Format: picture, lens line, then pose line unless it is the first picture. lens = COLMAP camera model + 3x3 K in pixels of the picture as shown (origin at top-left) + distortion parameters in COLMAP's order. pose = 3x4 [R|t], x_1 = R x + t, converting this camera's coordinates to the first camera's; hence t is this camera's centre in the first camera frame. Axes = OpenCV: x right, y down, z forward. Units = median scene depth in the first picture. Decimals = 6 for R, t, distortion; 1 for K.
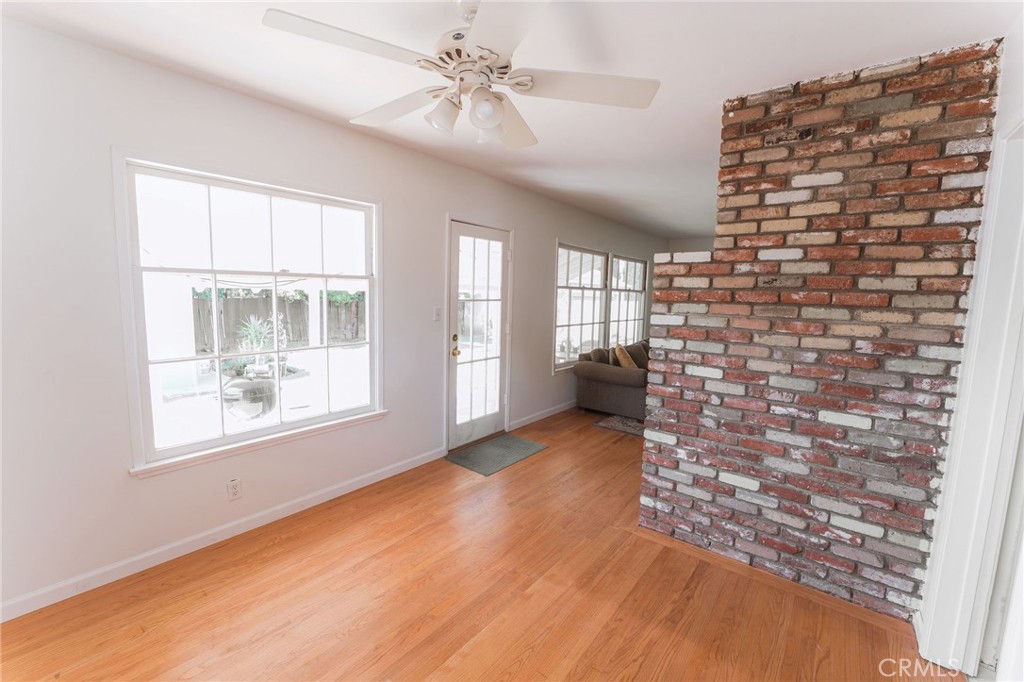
lens RADIAL K [[413.1, 0, 508.5], [0, 413.1, 340.9], [0, 0, 1]] dist [-0.021192, -0.000156]
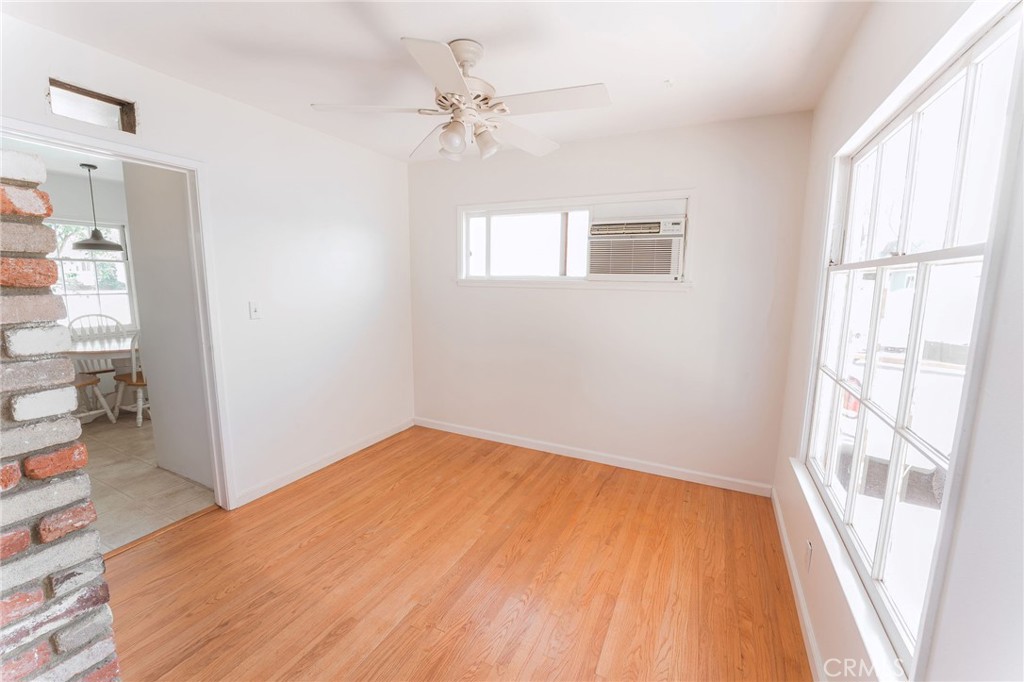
lens RADIAL K [[413.1, 0, 514.5], [0, 413.1, 339.5], [0, 0, 1]] dist [-0.021192, -0.000156]
pose [[-0.979157, -0.002156, -0.203094, 0.012627], [-0.052124, 0.969121, 0.241015, -0.206561], [0.196303, 0.246577, -0.949034, 1.754334]]
